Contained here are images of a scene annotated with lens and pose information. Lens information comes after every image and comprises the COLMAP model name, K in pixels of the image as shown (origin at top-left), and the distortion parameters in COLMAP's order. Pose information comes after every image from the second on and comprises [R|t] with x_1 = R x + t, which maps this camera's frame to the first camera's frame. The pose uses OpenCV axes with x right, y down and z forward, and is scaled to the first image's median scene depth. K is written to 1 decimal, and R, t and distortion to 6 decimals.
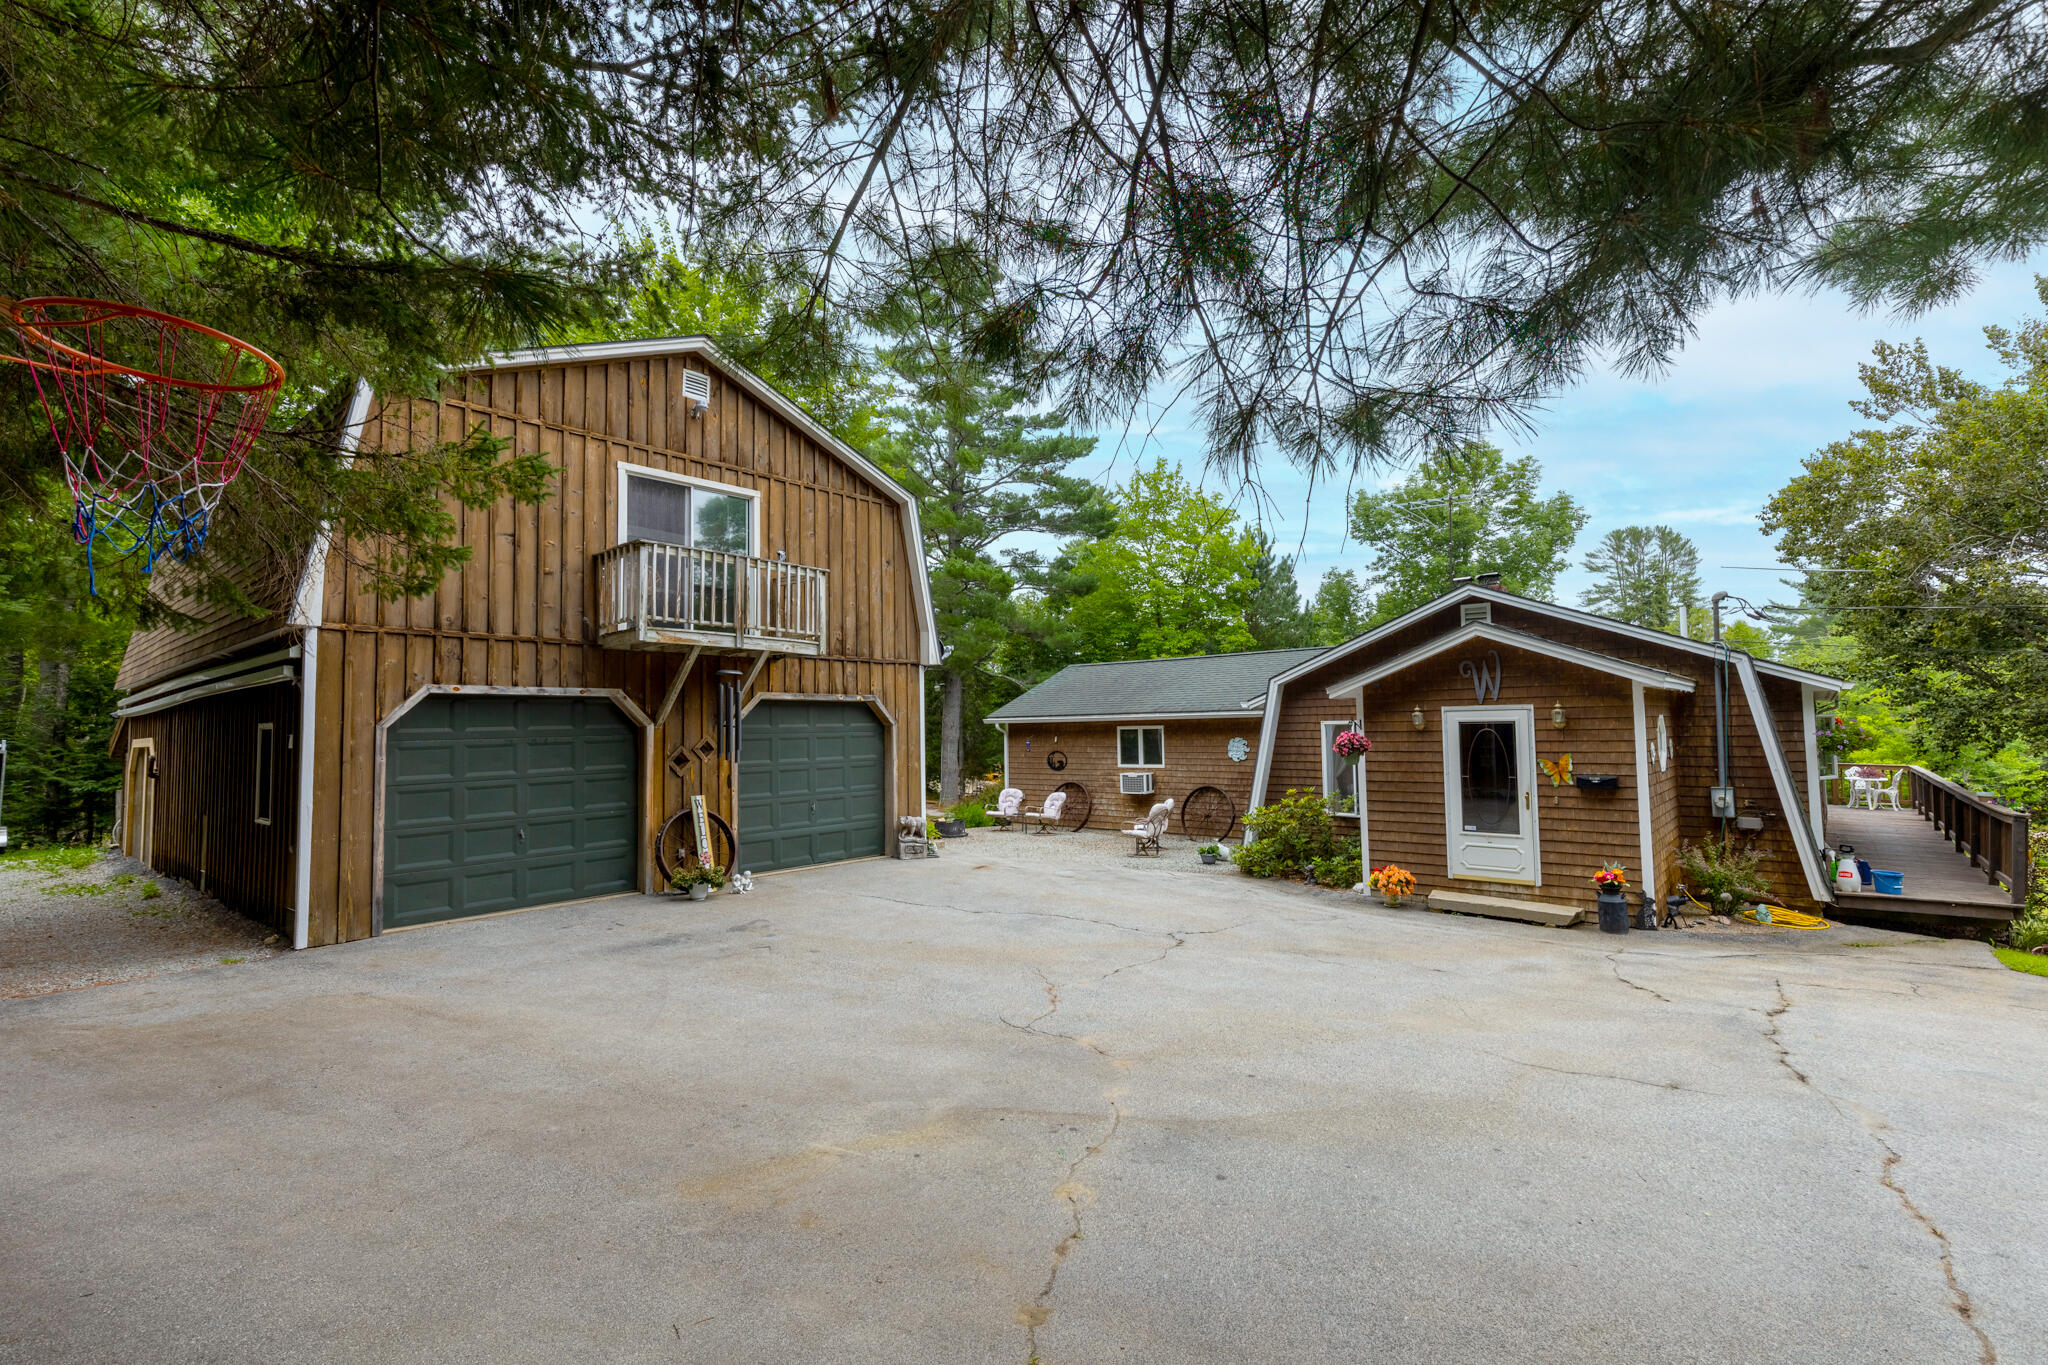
lens RADIAL K [[924.8, 0, 1035.4], [0, 924.8, 678.4], [0, 0, 1]] dist [0.004808, -0.000582]
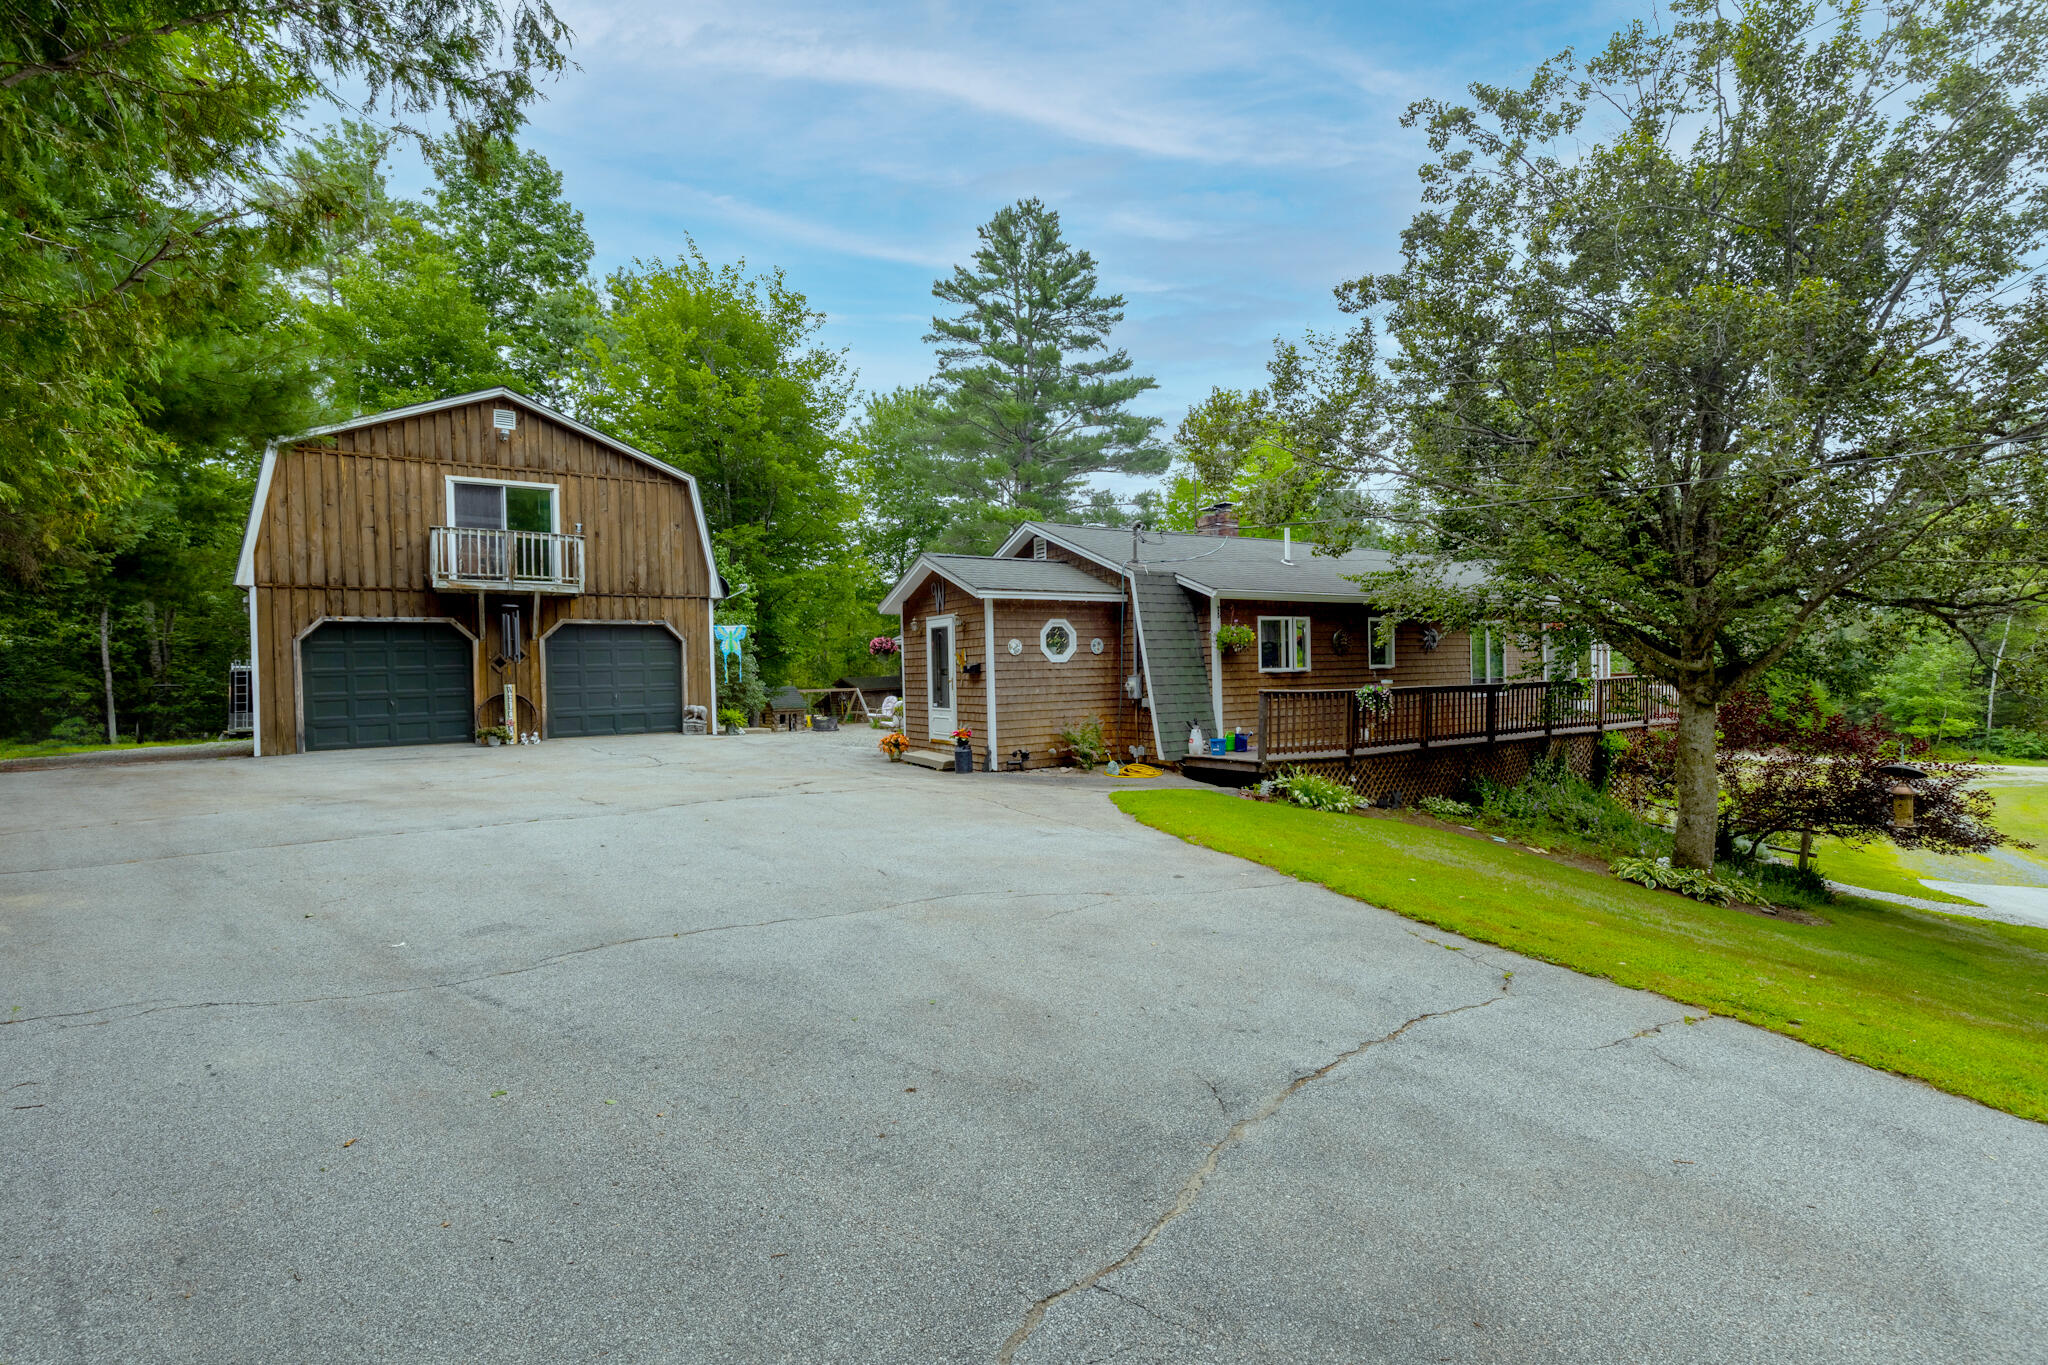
lens RADIAL K [[924.8, 0, 1033.1], [0, 924.8, 685.3], [0, 0, 1]] dist [0.004808, -0.000582]
pose [[0.953041, -0.000273, -0.302842, 0.966948], [0.023235, 0.997118, 0.072219, 0.034197], [0.301949, -0.075864, 0.950301, -0.234804]]
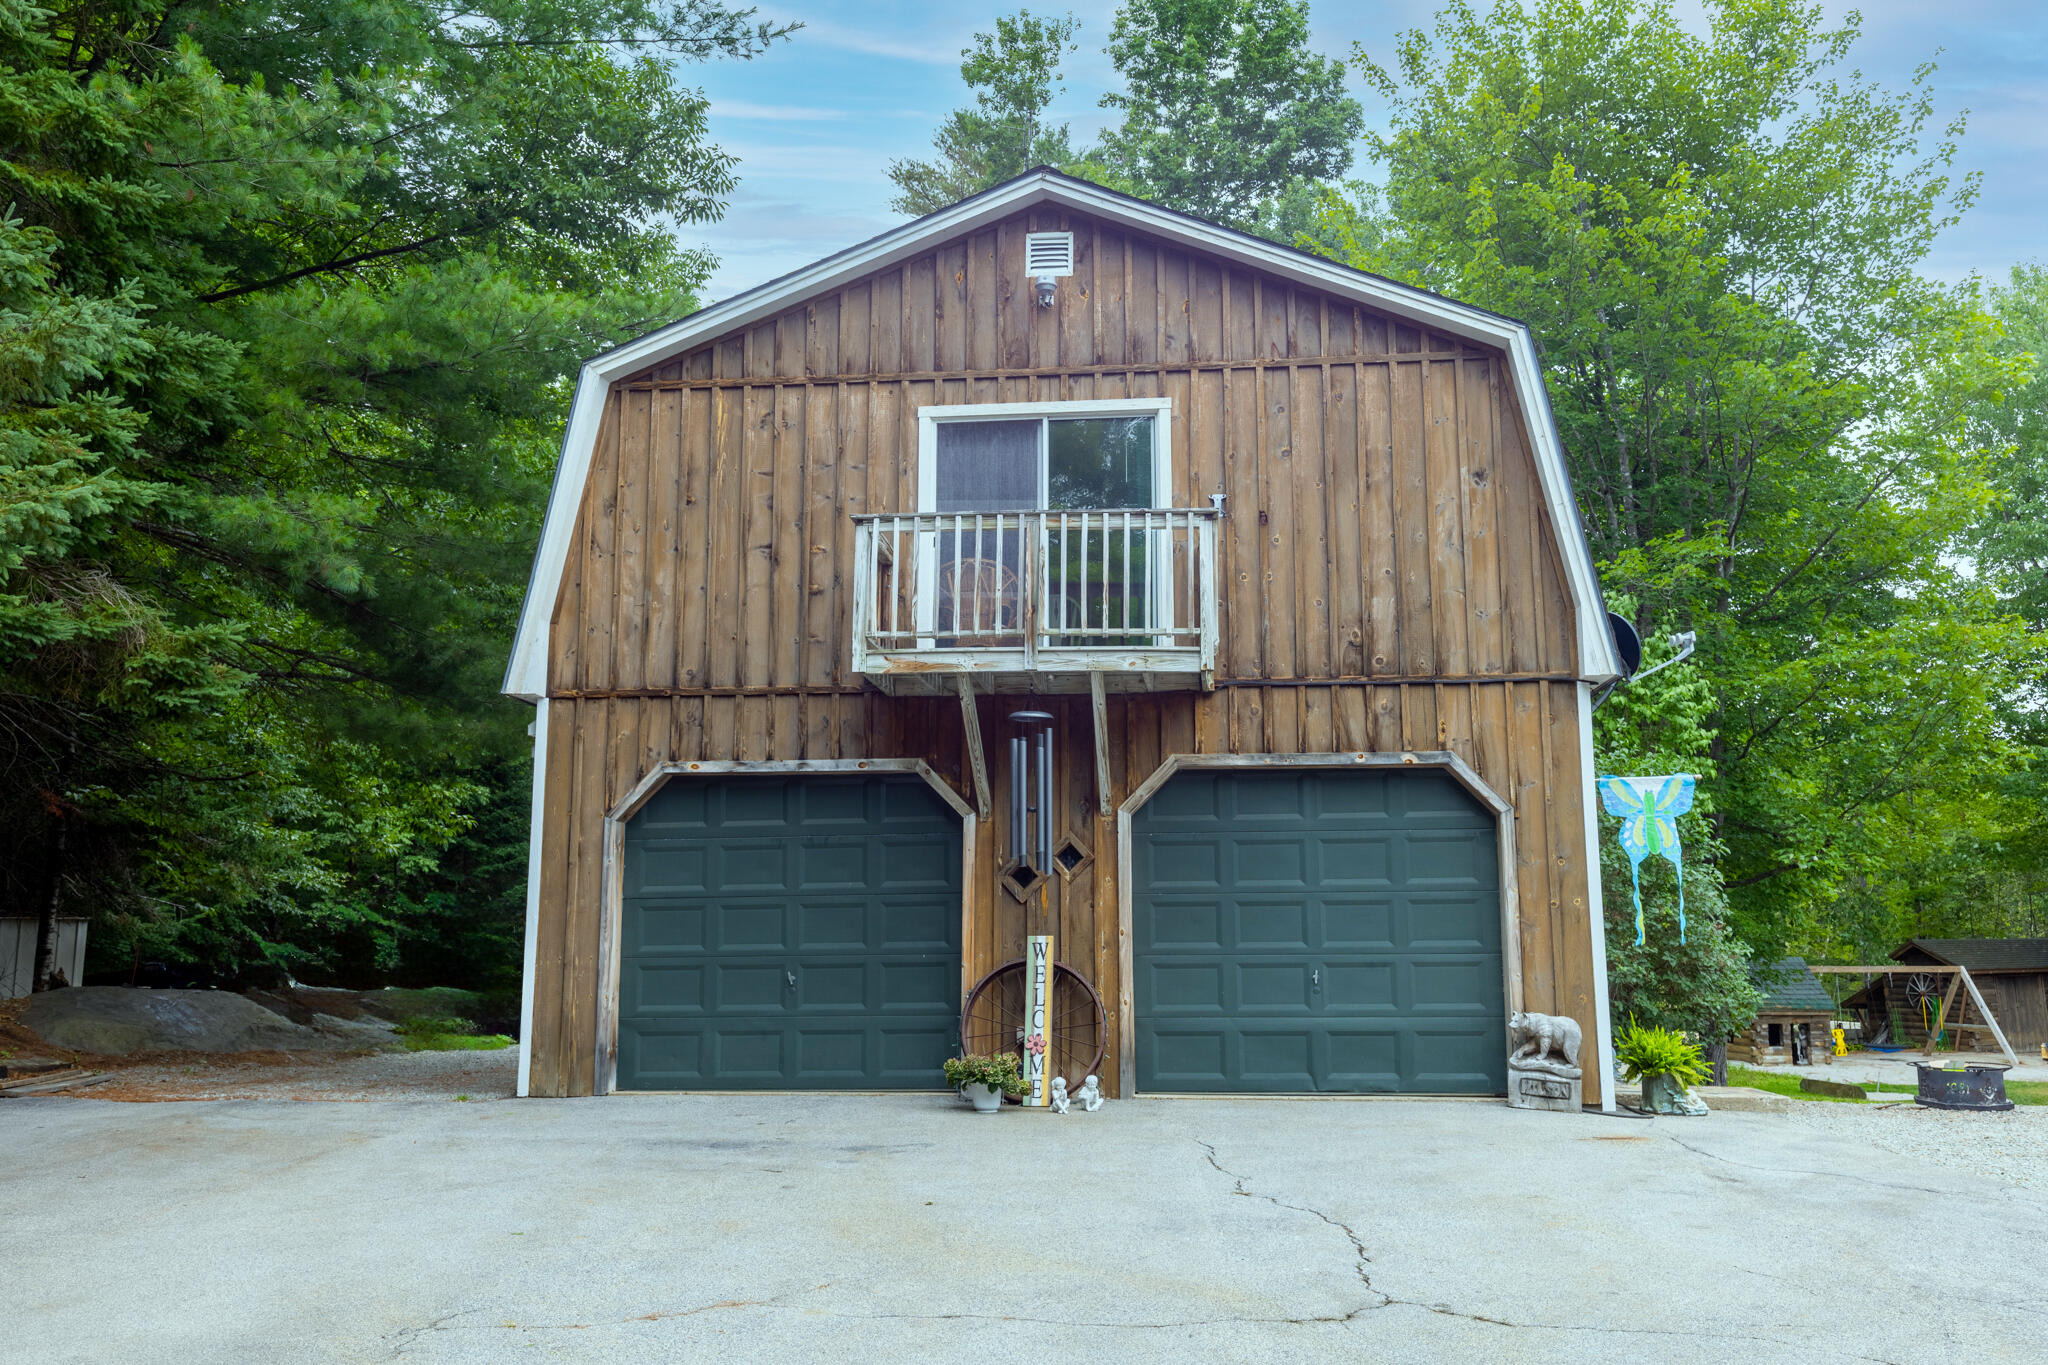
lens RADIAL K [[1625.7, 0, 1039.2], [0, 1625.7, 677.2], [0, 0, 1]] dist [0.001071, 0.003005]
pose [[0.559461, -0.117819, -0.820441, 0.485698], [0.039692, 0.992518, -0.115464, 0.083387], [0.827906, 0.032033, 0.559951, 0.425095]]
